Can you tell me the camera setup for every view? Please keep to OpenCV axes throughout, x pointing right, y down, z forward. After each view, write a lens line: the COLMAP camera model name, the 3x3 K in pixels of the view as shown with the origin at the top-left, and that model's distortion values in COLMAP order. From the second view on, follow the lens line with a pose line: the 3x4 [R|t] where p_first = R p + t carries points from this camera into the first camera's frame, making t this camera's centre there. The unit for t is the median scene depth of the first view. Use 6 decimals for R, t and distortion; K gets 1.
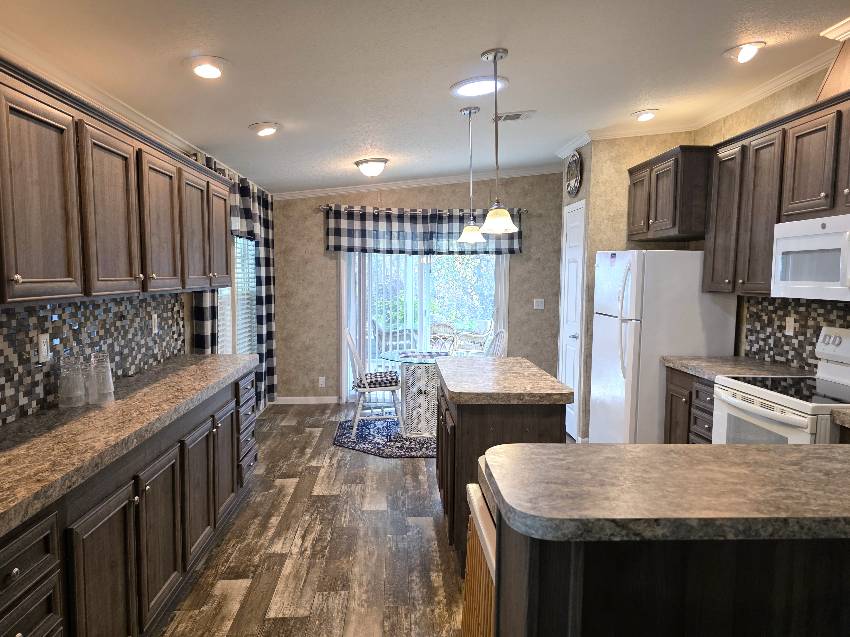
lens RADIAL K [[575.7, 0, 428.0], [0, 575.7, 323.1], [0, 0, 1]] dist [0.072251, -0.070745]
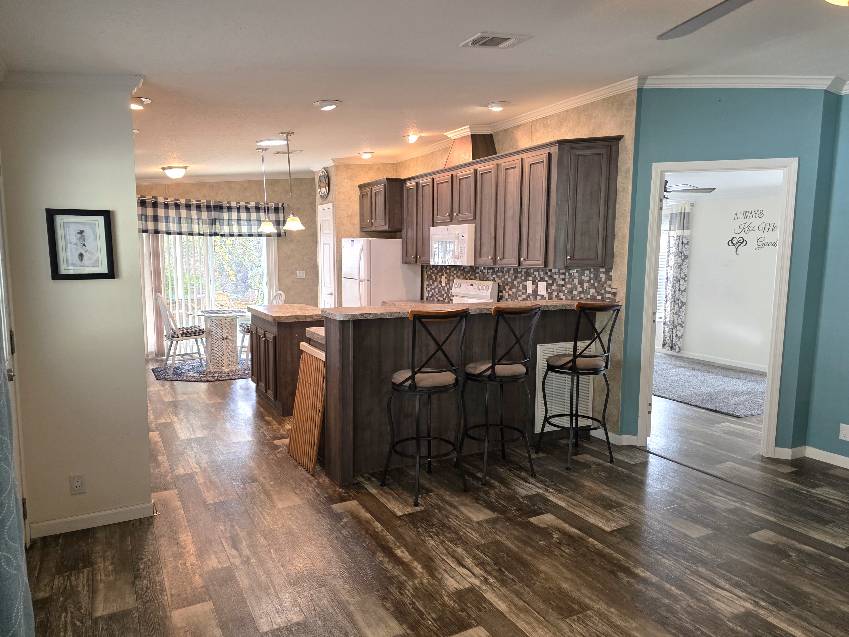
lens RADIAL K [[588.1, 0, 433.7], [0, 588.1, 327.6], [0, 0, 1]] dist [0.089988, -0.090687]
pose [[0.901111, -0.055332, 0.430044, -0.211199], [0.037277, 0.998038, 0.050303, 0.053757], [-0.431984, -0.029298, 0.901405, -0.628965]]
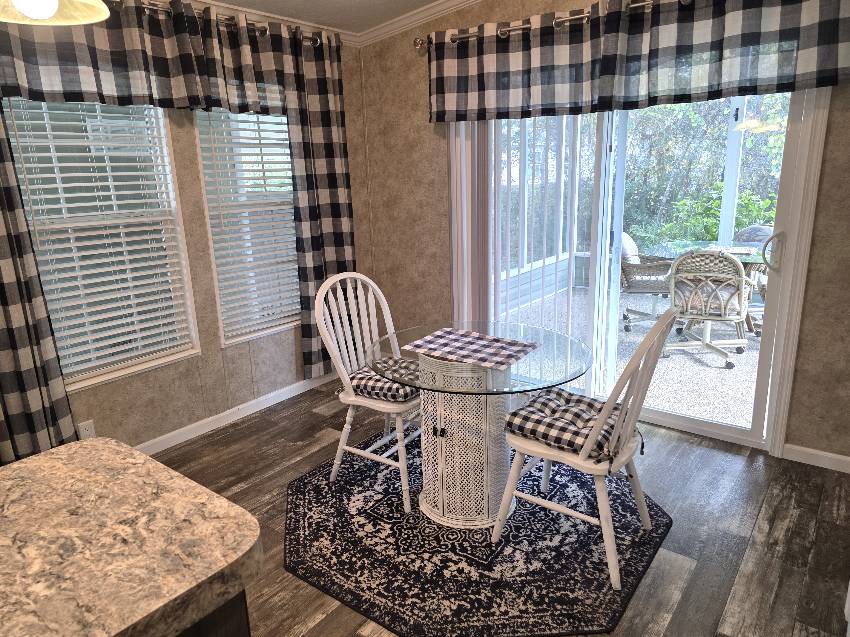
lens RADIAL K [[573.8, 0, 425.0], [0, 573.8, 318.5], [0, 0, 1]] dist [0.074807, -0.065701]
pose [[0.758386, 0.127724, -0.639169, 0.322456], [-0.013656, 0.983511, 0.180330, -0.058852], [0.651663, -0.128031, 0.747625, 0.832171]]
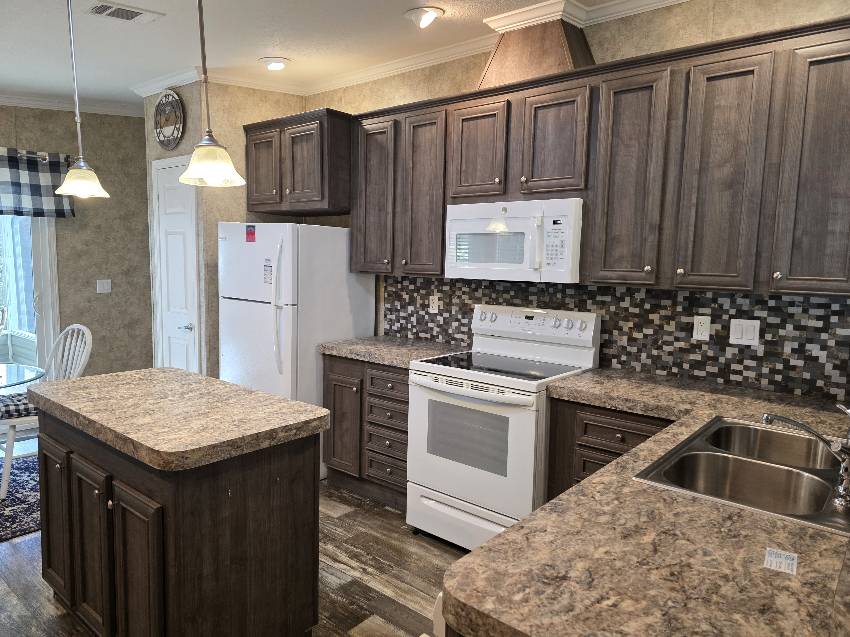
lens RADIAL K [[573.8, 0, 425.0], [0, 573.8, 318.5], [0, 0, 1]] dist [0.074807, -0.065701]
pose [[0.681504, -0.070205, 0.728439, -0.132978], [0.042831, 0.997508, 0.056065, -0.024968], [-0.730560, -0.007009, 0.682812, 0.274781]]
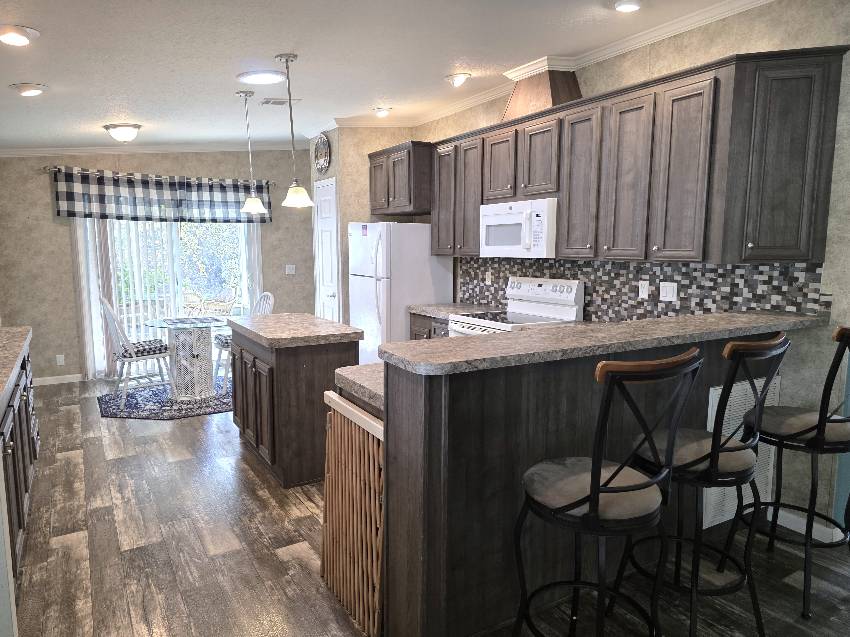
lens RADIAL K [[573.8, 0, 425.0], [0, 573.8, 318.5], [0, 0, 1]] dist [0.074807, -0.065701]
pose [[0.883623, -0.066824, 0.463407, -0.153842], [0.045771, 0.997350, 0.056544, 0.015591], [-0.465957, -0.028753, 0.884340, -0.146578]]
